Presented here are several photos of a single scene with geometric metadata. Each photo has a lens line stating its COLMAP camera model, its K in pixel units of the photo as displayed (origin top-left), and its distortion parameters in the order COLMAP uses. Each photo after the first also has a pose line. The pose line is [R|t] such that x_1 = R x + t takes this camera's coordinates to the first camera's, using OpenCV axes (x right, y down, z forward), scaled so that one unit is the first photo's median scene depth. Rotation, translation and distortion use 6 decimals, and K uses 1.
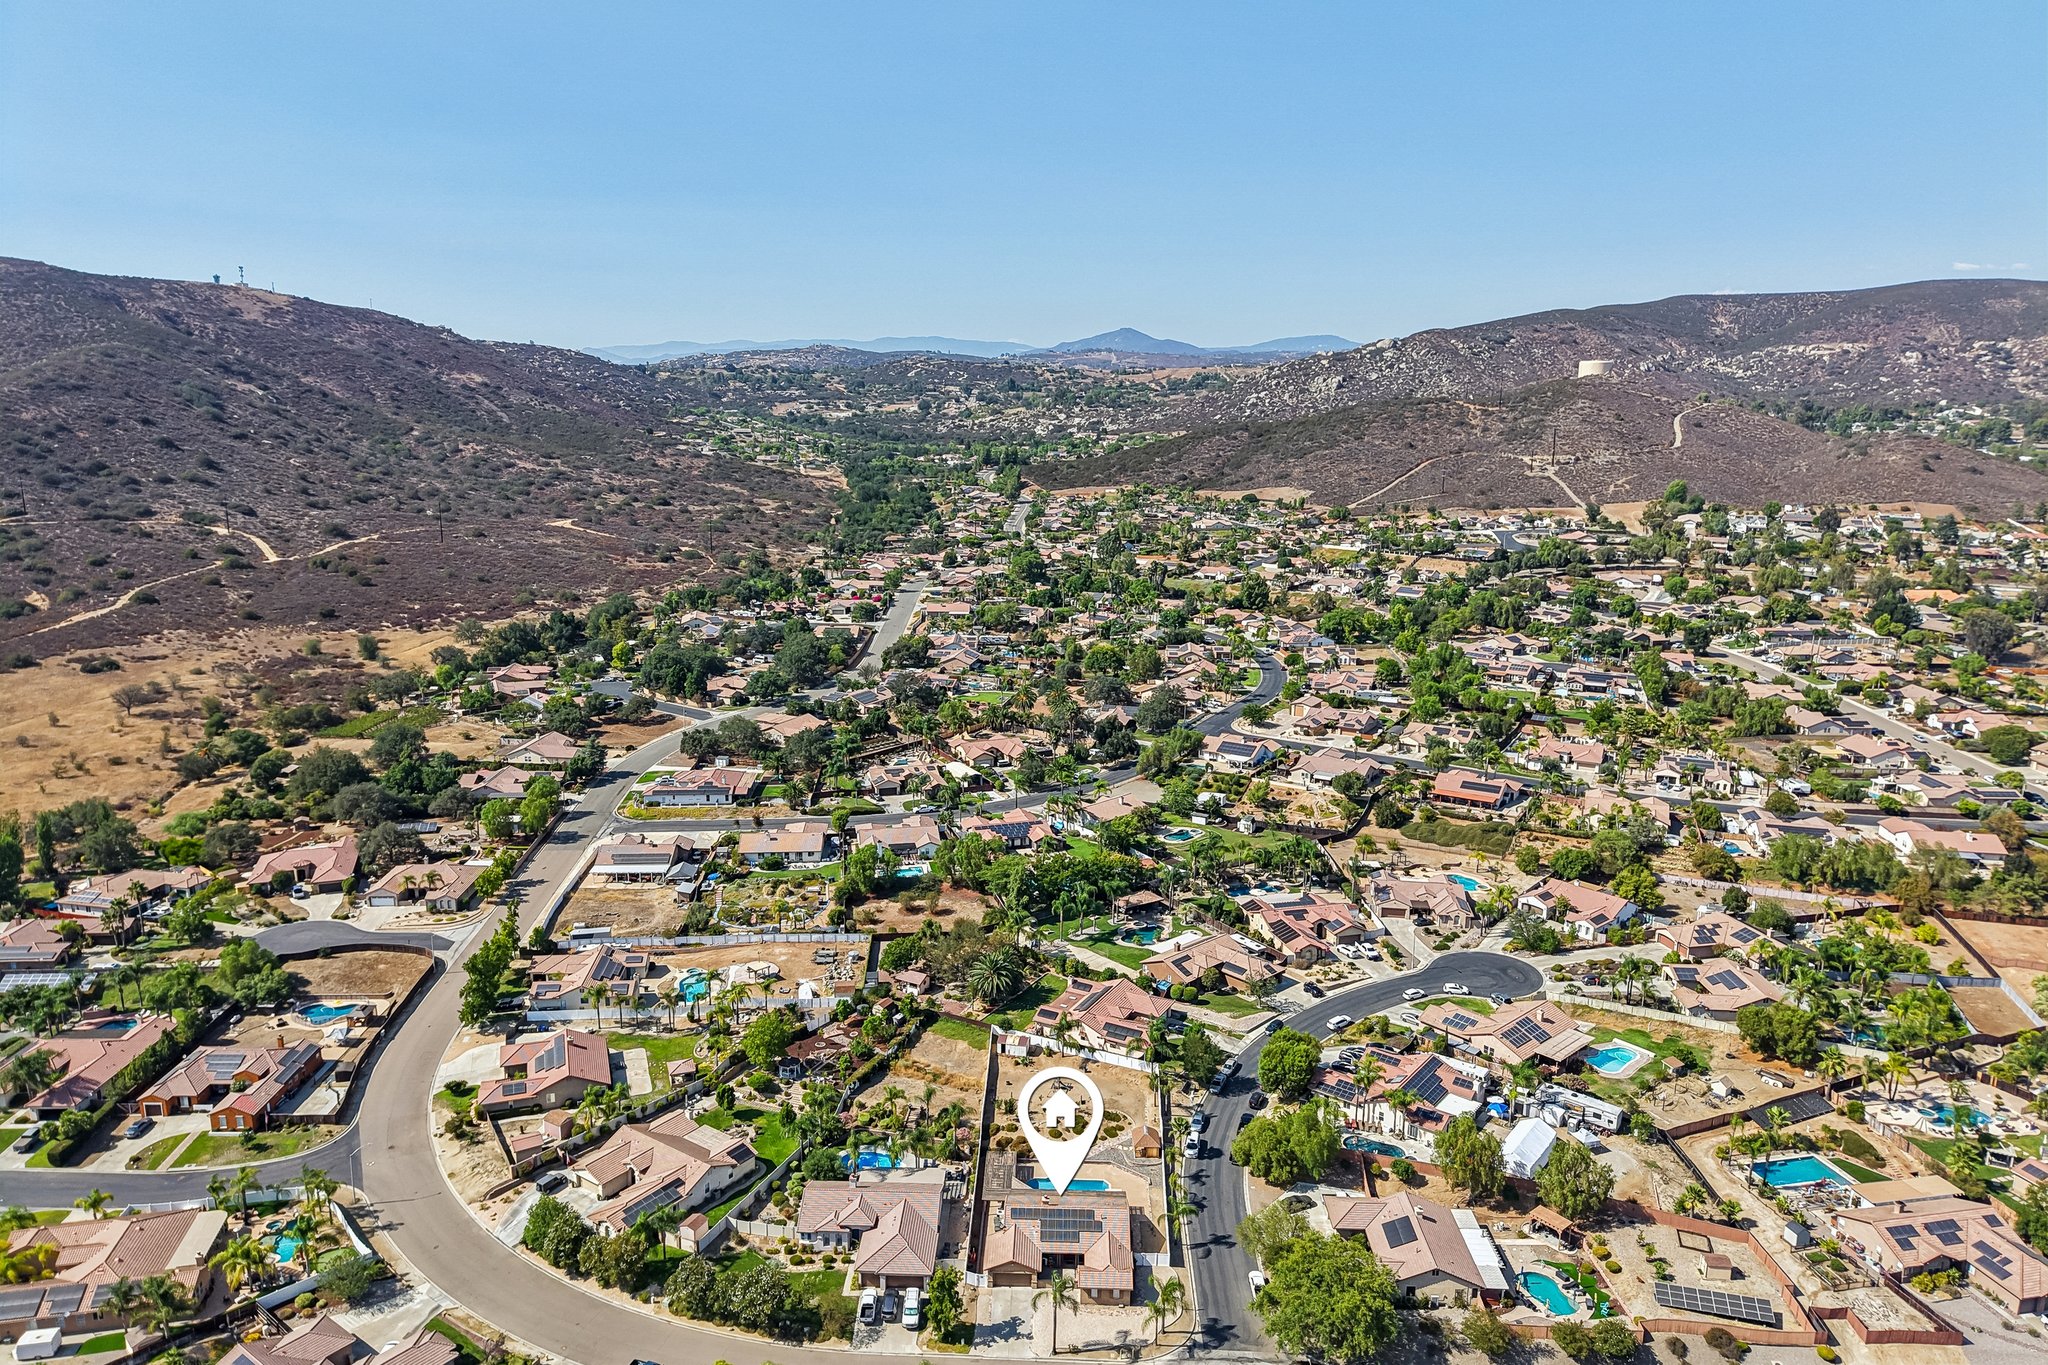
lens RADIAL K [[1362.8, 0, 1024.0], [0, 1362.8, 682.5], [0, 0, 1]] dist [0.026400, 0.000008]
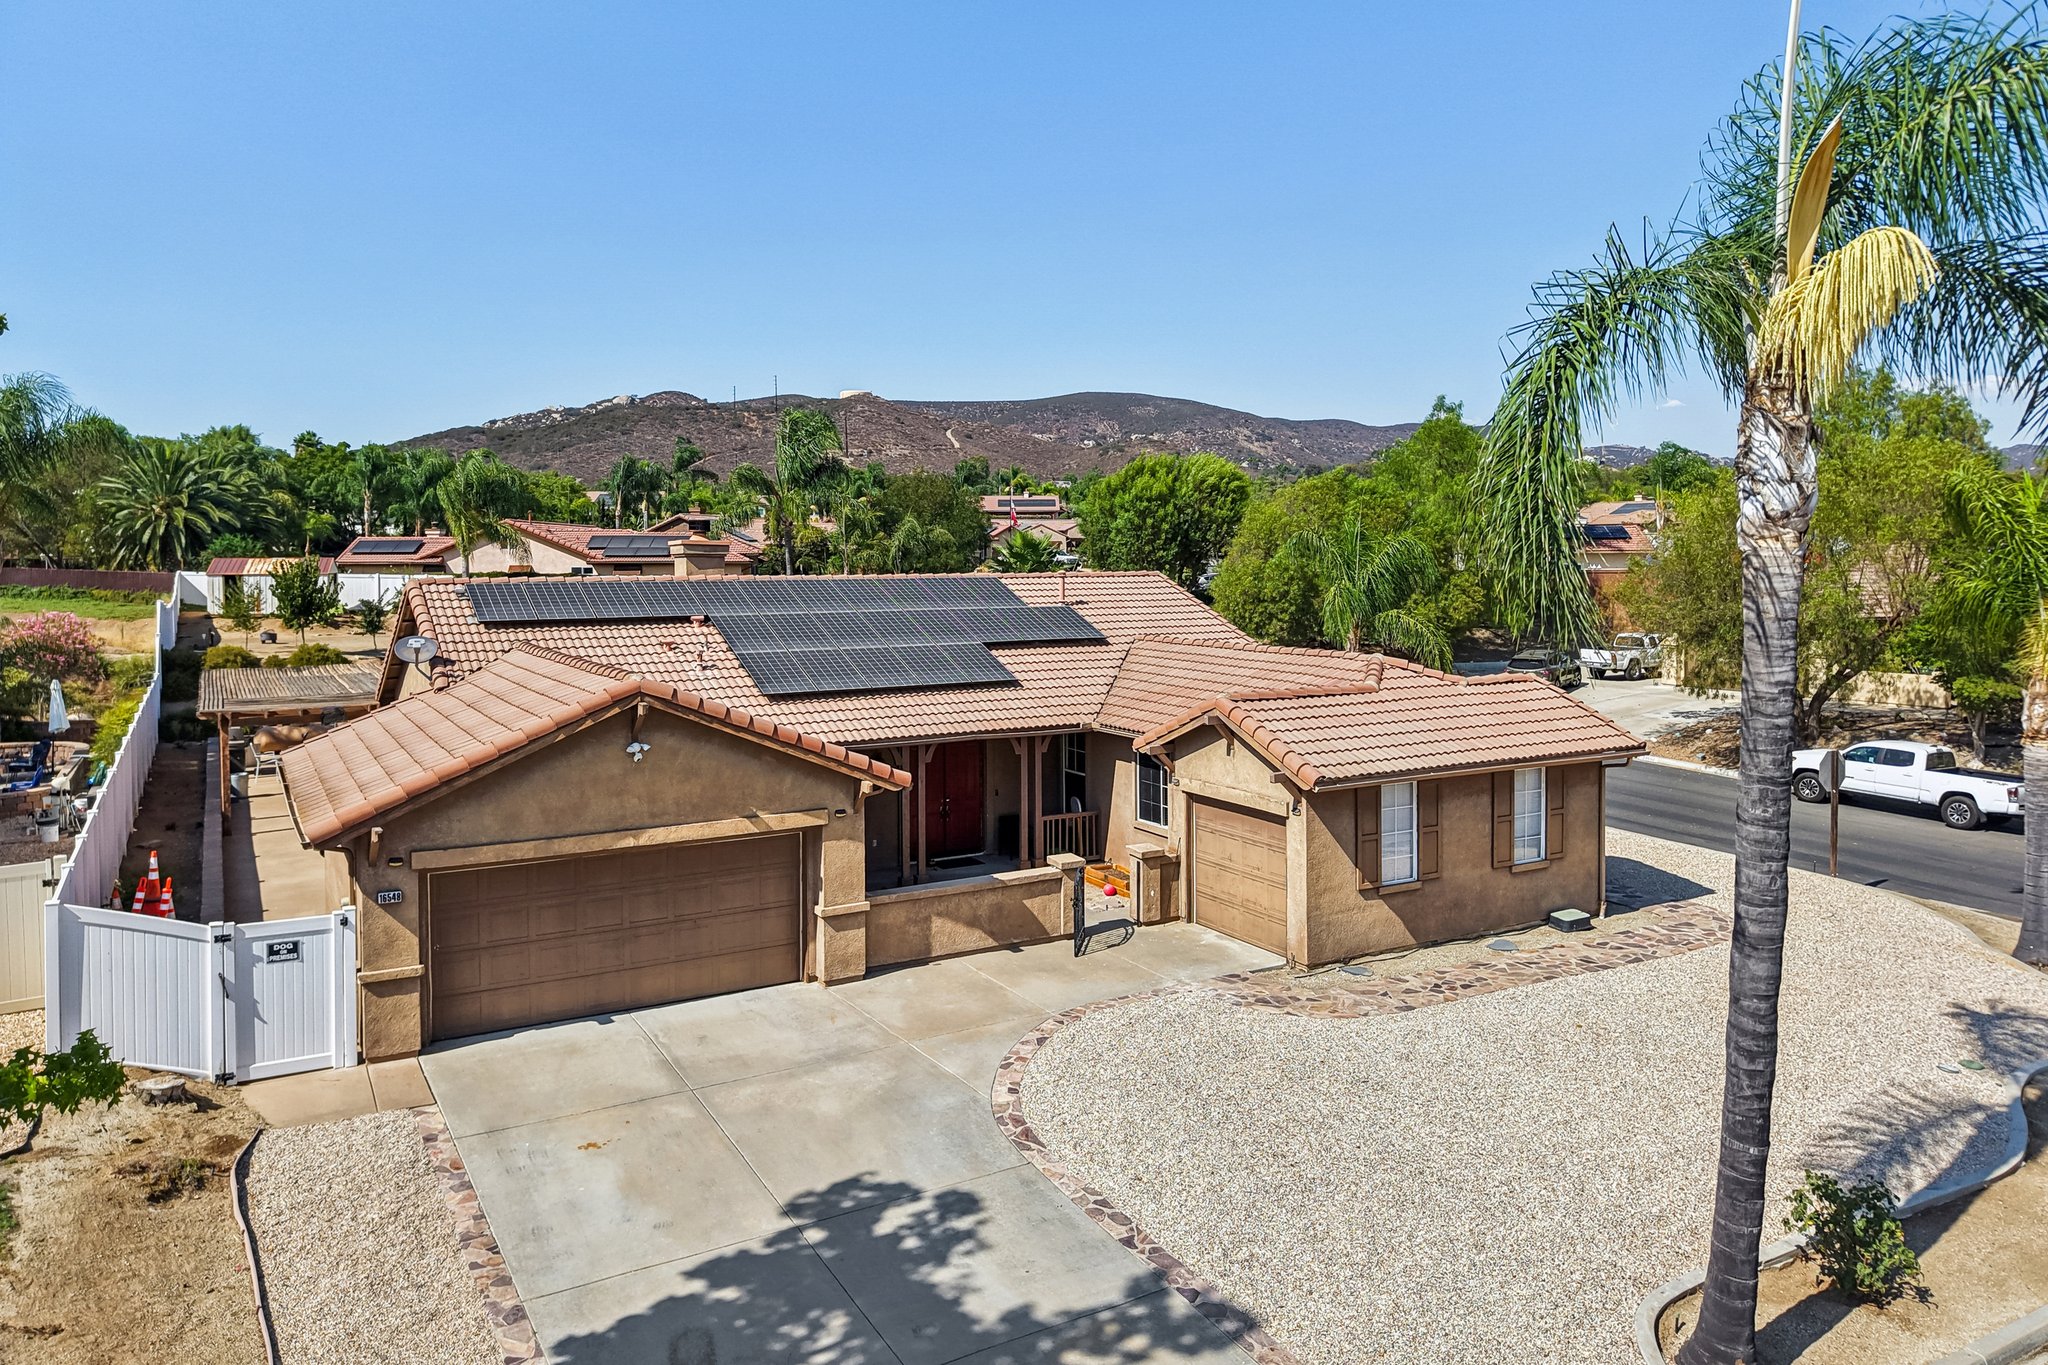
lens RADIAL K [[1362.8, 0, 1024.0], [0, 1362.8, 682.5], [0, 0, 1]] dist [0.026400, 0.000008]
pose [[0.843780, -0.048960, 0.534452, -0.029937], [0.120342, 0.987733, -0.099509, 0.357413], [-0.523024, 0.148280, 0.839321, 0.743223]]
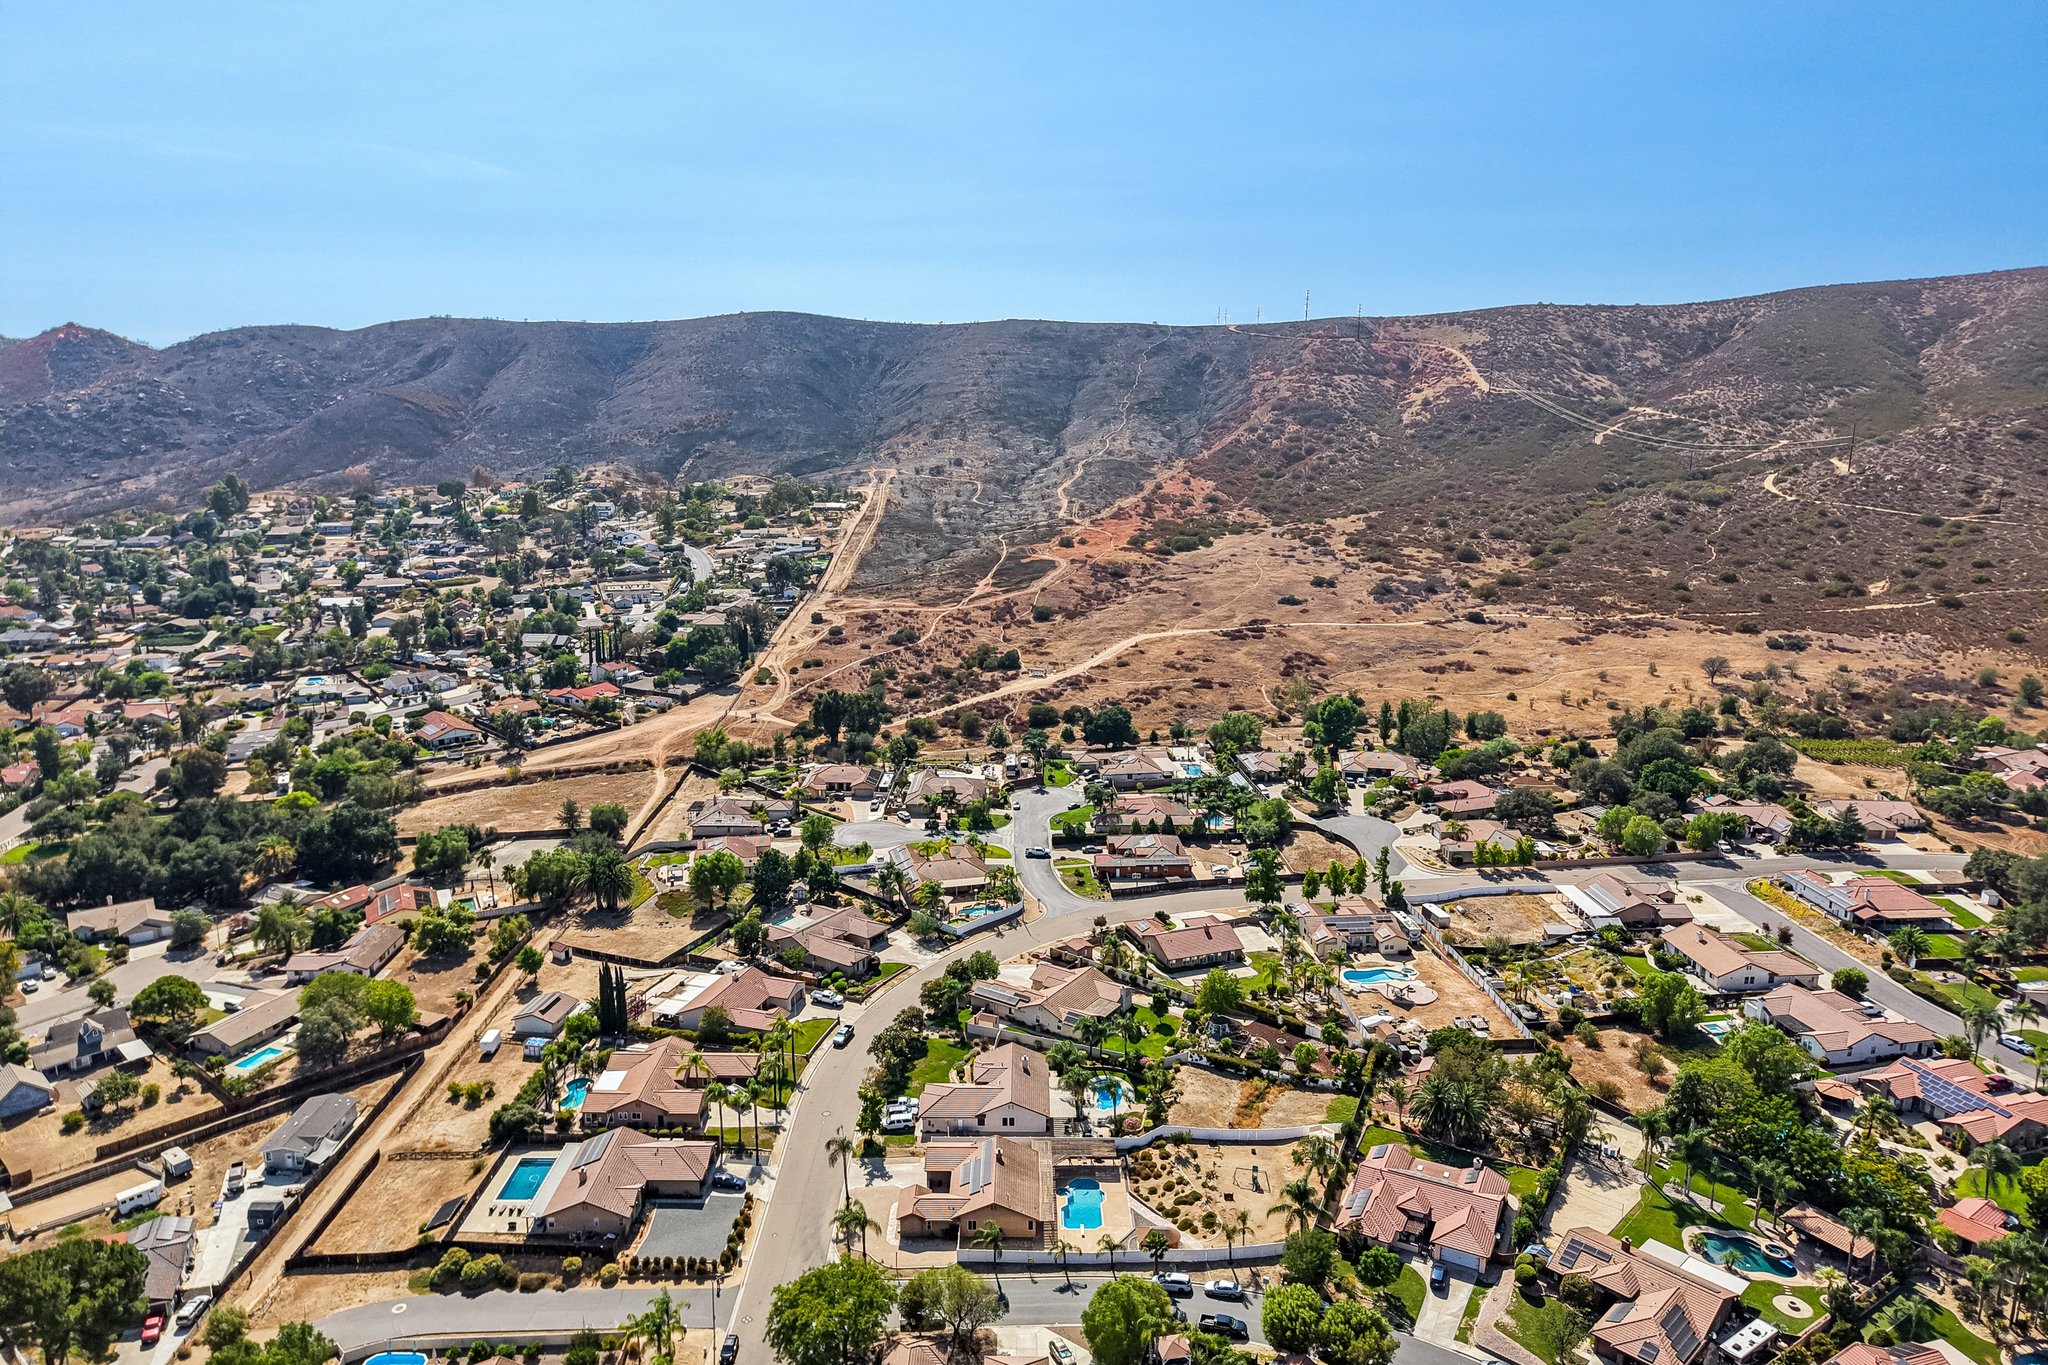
lens RADIAL K [[1362.8, 0, 1024.0], [0, 1362.8, 682.5], [0, 0, 1]] dist [0.026400, 0.000008]
pose [[0.027534, 0.230461, -0.972692, 0.836987], [-0.219293, 0.950750, 0.219055, -0.178606], [0.975270, 0.207273, 0.076716, 0.749814]]
